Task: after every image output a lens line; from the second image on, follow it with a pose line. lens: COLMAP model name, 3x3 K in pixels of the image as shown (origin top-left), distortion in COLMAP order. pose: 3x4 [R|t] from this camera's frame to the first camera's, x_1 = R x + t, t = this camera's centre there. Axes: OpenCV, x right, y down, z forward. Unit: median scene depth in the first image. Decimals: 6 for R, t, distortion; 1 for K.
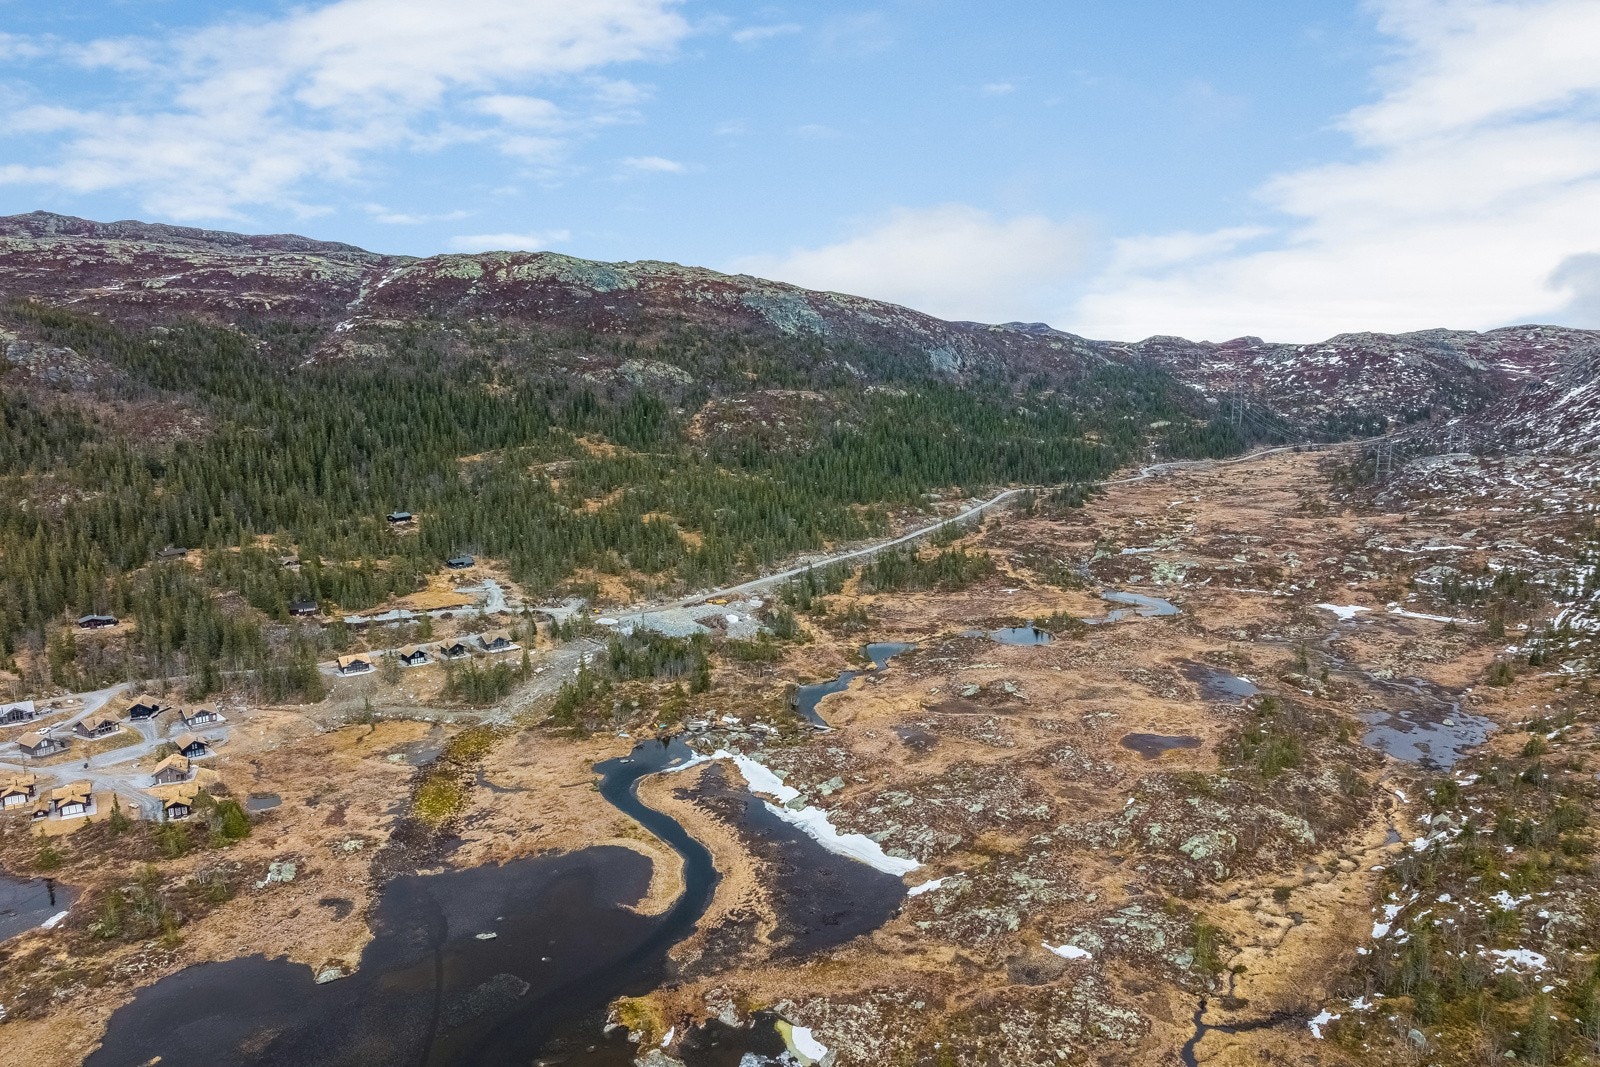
lens RADIAL K [[1138.6, 0, 800.0], [0, 1138.6, 533.5], [0, 0, 1]] dist [-0.032629, -0.006397]
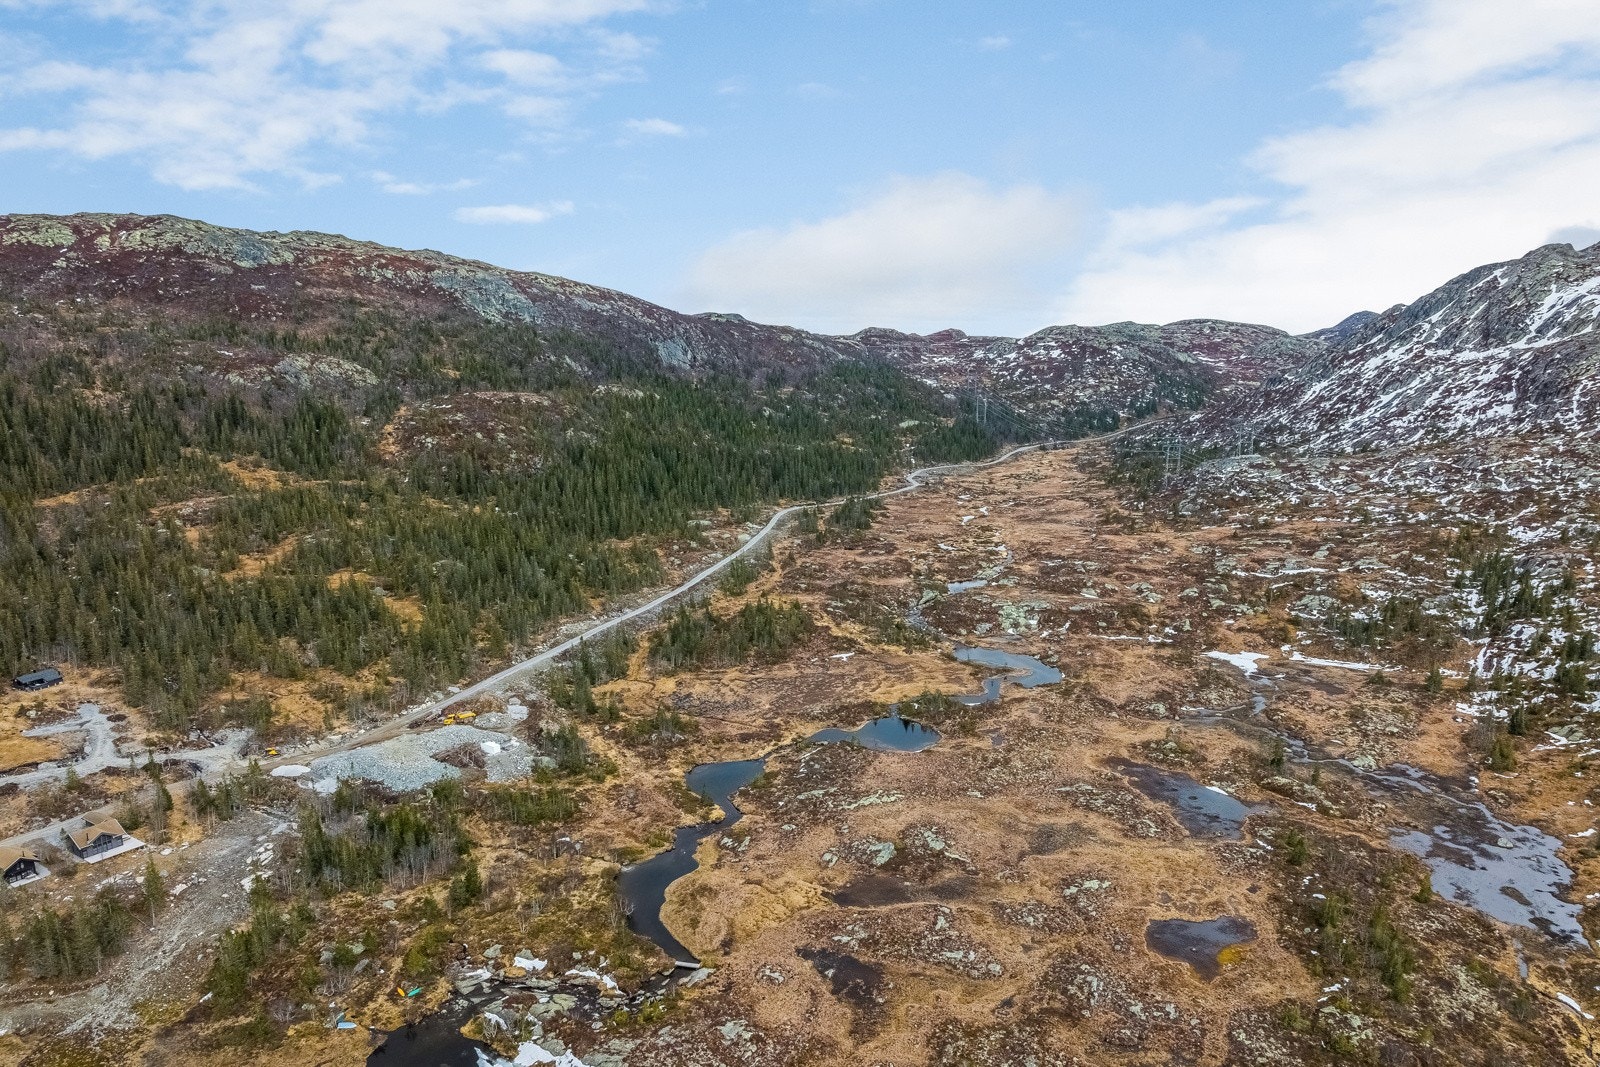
lens RADIAL K [[1137.0, 0, 798.4], [0, 1137.0, 594.5], [0, 0, 1]] dist [-0.034110, -0.006627]
pose [[0.962508, -0.053974, 0.265829, -0.031509], [0.038145, 0.997198, 0.064355, -0.027873], [-0.268558, -0.051802, 0.961870, 0.171777]]
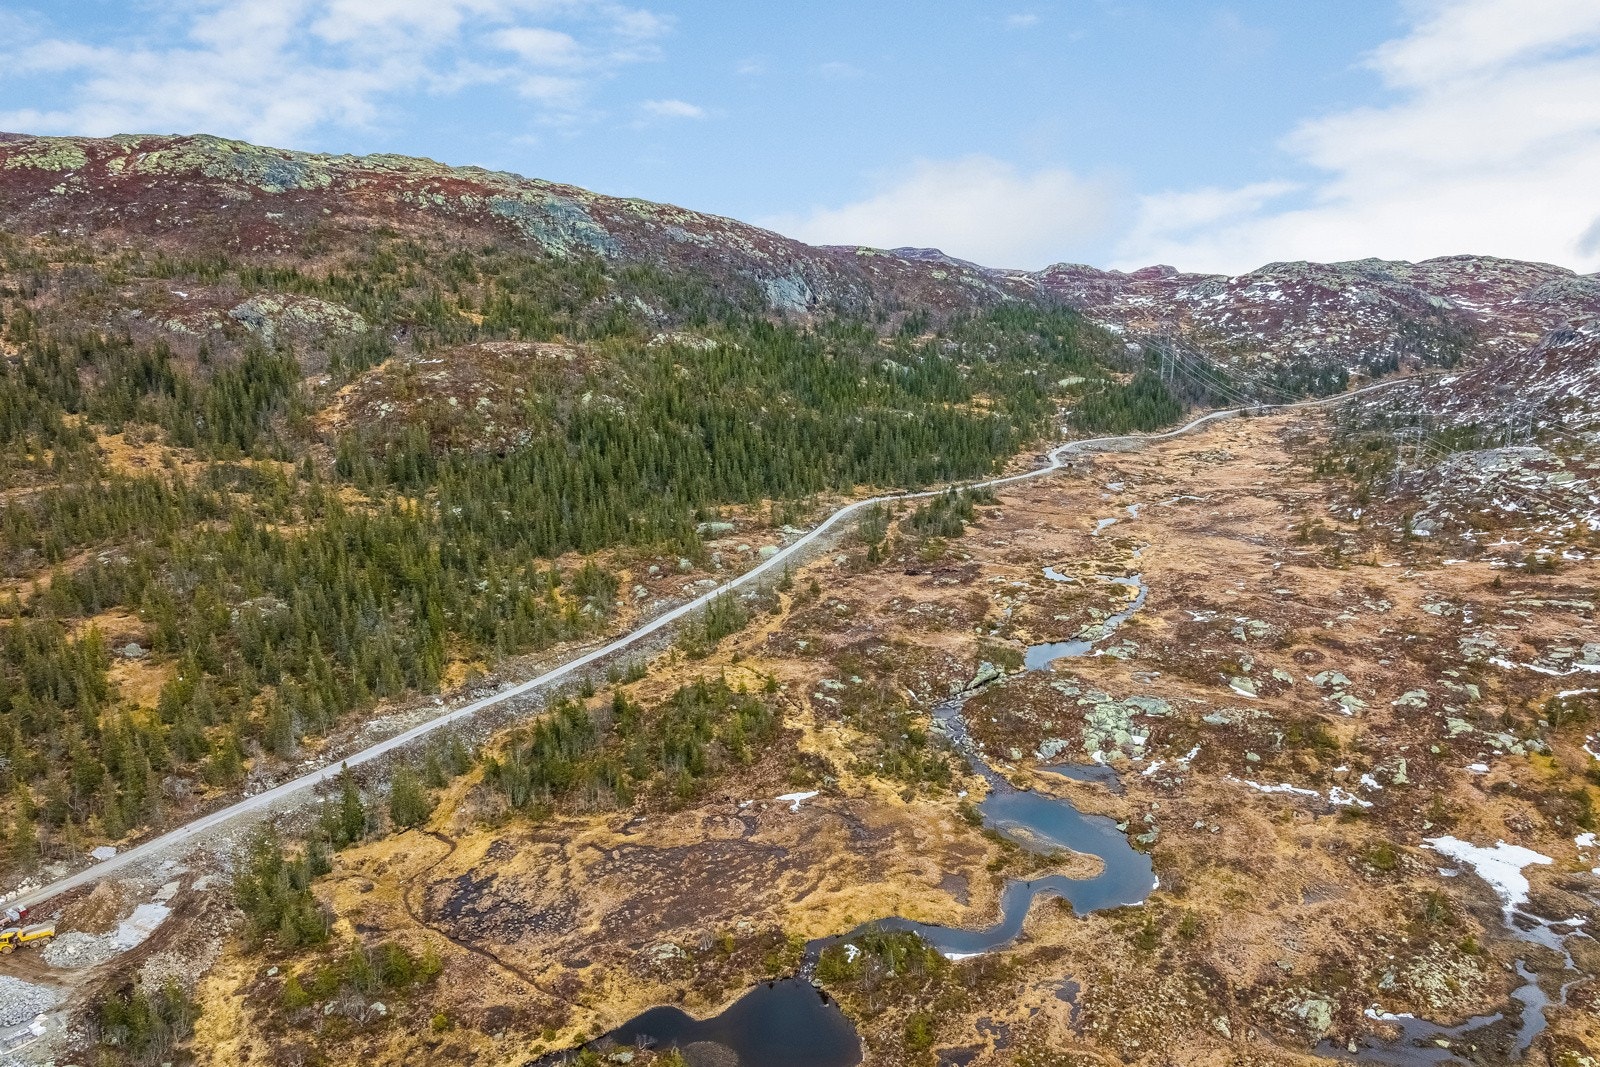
lens RADIAL K [[1137.6, 0, 796.8], [0, 1137.6, 559.9], [0, 0, 1]] dist [-0.039589, 0.003376]
pose [[0.996351, -0.013796, 0.084223, 0.094831], [0.006605, 0.996354, 0.085062, -0.058787], [-0.085089, -0.084195, 0.992810, 0.347257]]
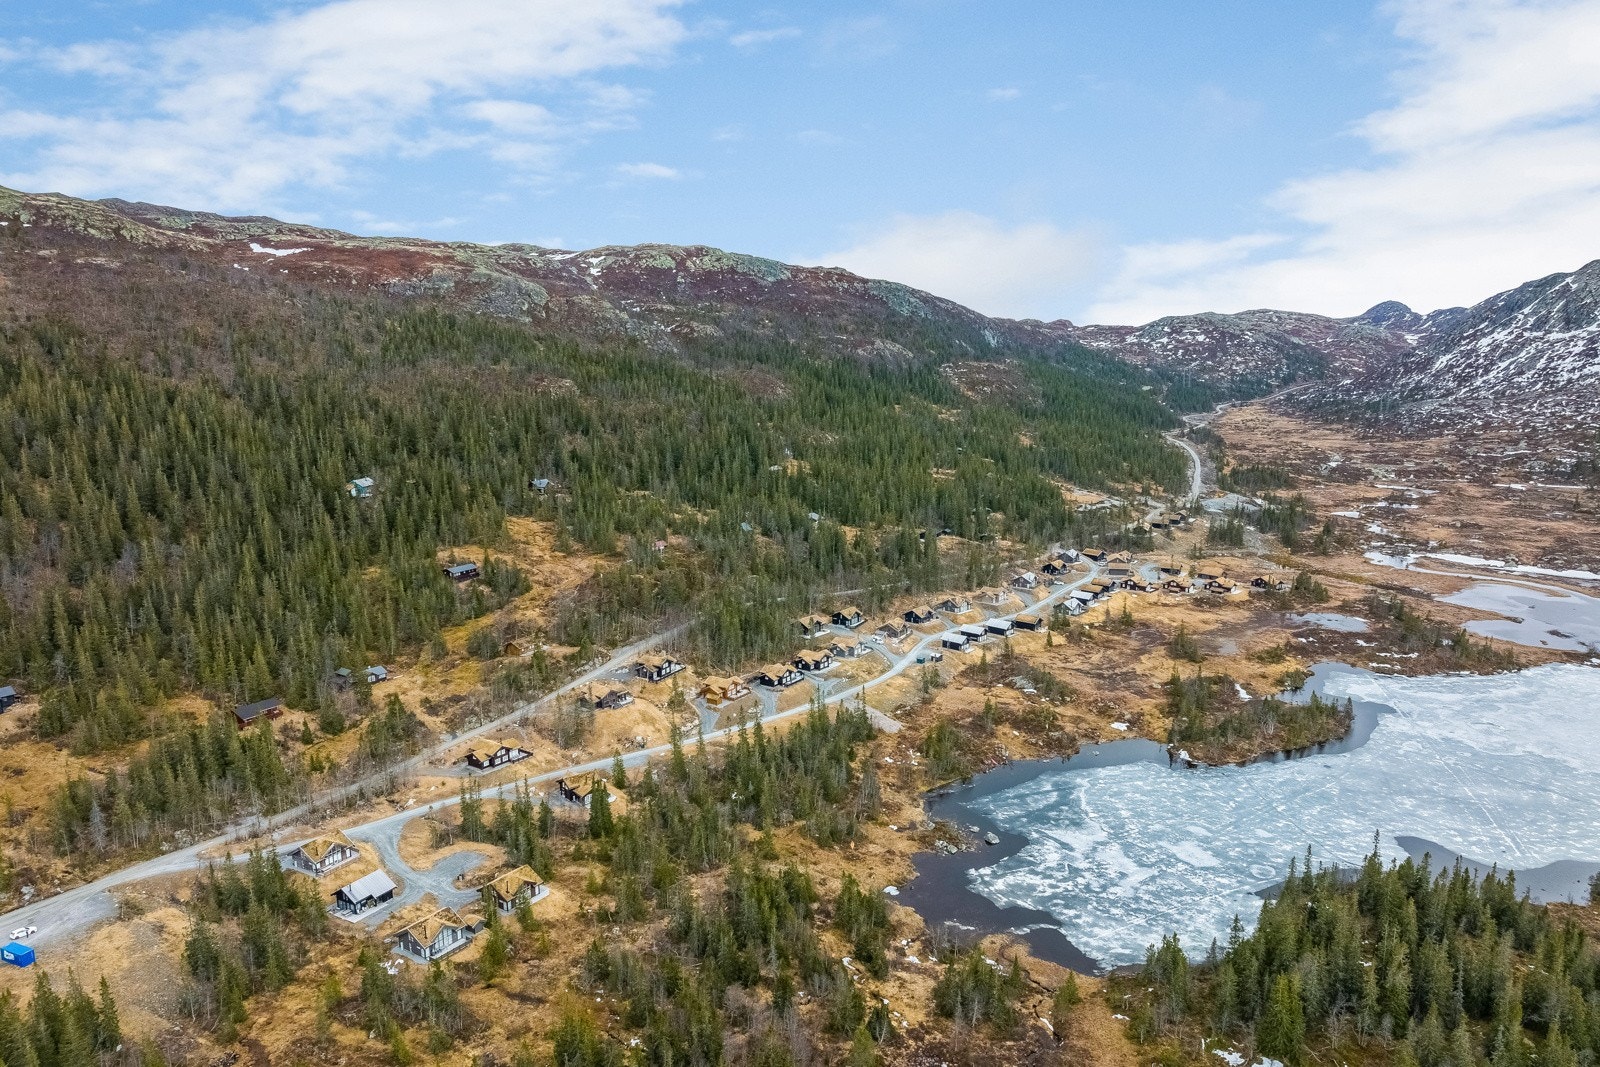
lens RADIAL K [[1137.6, 0, 796.8], [0, 1137.6, 559.9], [0, 0, 1]] dist [-0.039589, 0.003376]
pose [[0.956052, -0.061464, 0.286682, -0.607449], [0.050964, 0.997733, 0.043954, 0.029781], [-0.288734, -0.027412, 0.957017, -0.168179]]
